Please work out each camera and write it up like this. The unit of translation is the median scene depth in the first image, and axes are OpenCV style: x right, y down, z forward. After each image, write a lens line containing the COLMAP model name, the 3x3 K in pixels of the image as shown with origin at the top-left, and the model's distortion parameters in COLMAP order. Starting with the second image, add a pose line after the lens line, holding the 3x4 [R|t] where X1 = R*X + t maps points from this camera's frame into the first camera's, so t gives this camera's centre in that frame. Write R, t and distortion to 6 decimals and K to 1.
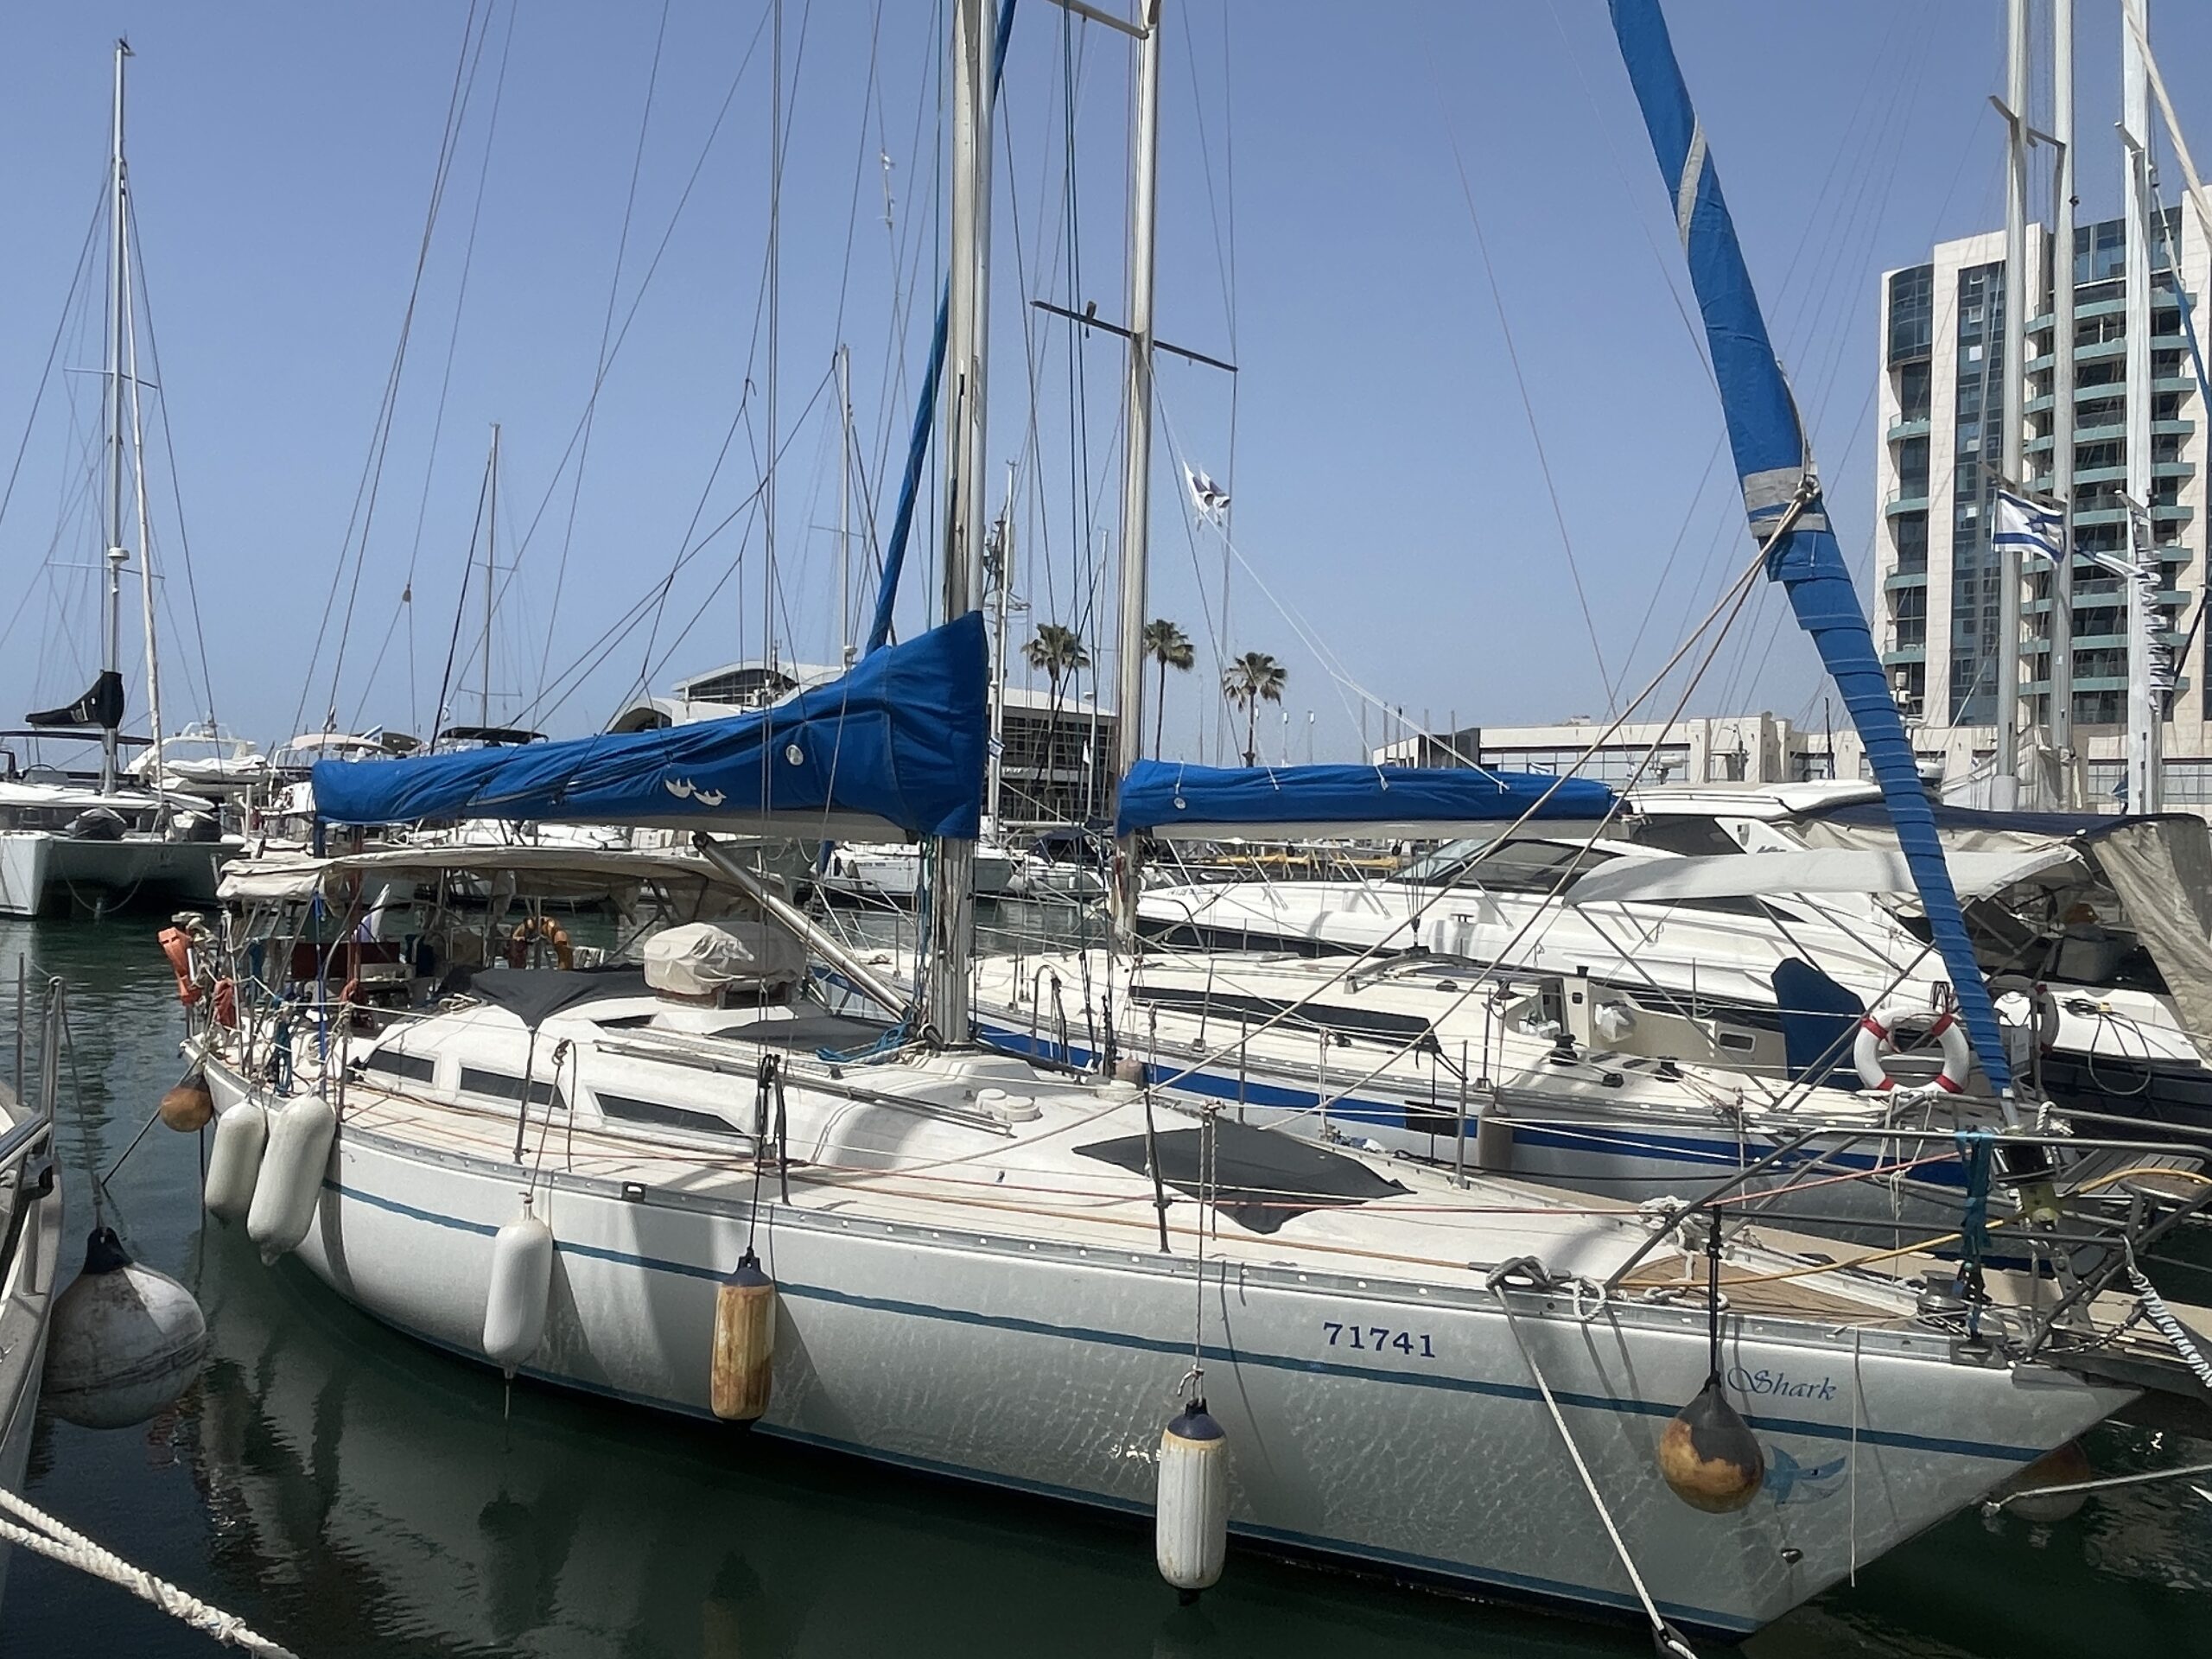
lens RADIAL K [[1621.3, 0, 1104.6], [0, 1621.3, 767.0], [0, 0, 1]] dist [-0.004868, 0.001107]
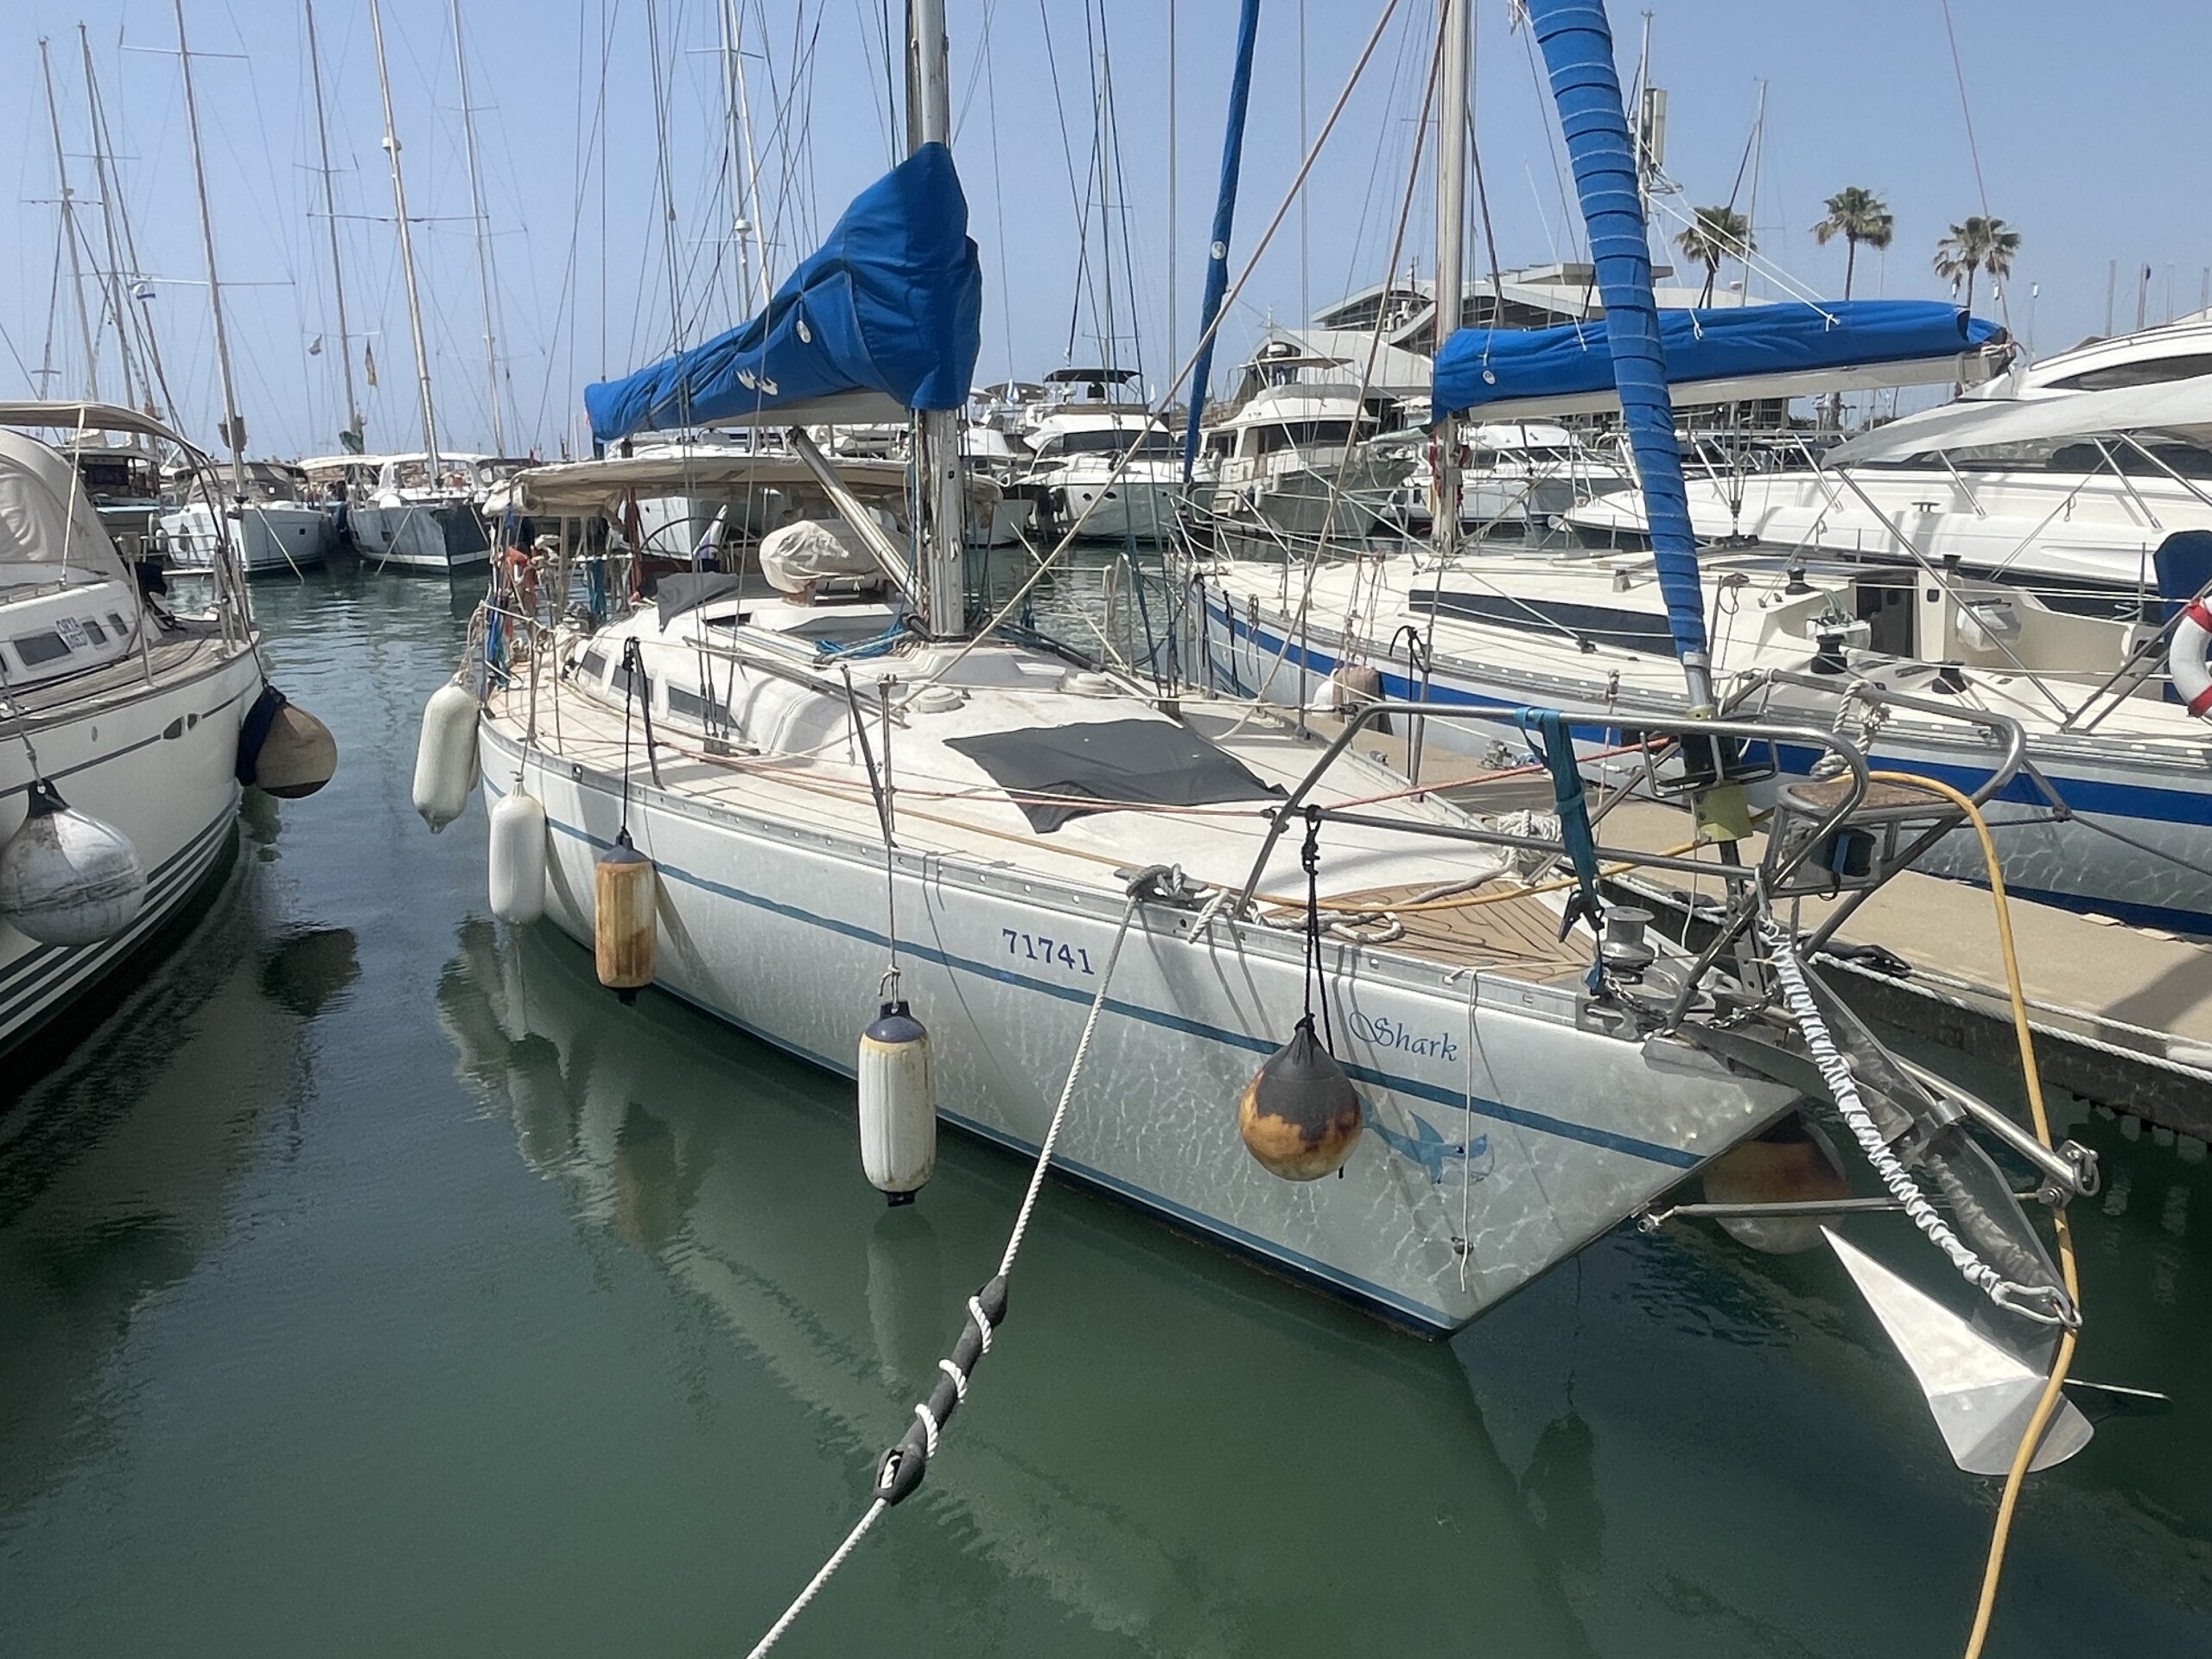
lens RADIAL K [[1646.7, 0, 1104.4], [0, 1646.7, 762.7], [0, 0, 1]] dist [0.003065, 0.002397]
pose [[0.918780, 0.026605, -0.393873, 0.368290], [0.059365, 0.977069, 0.204479, 0.054346], [0.390282, -0.211253, 0.896132, 0.171388]]
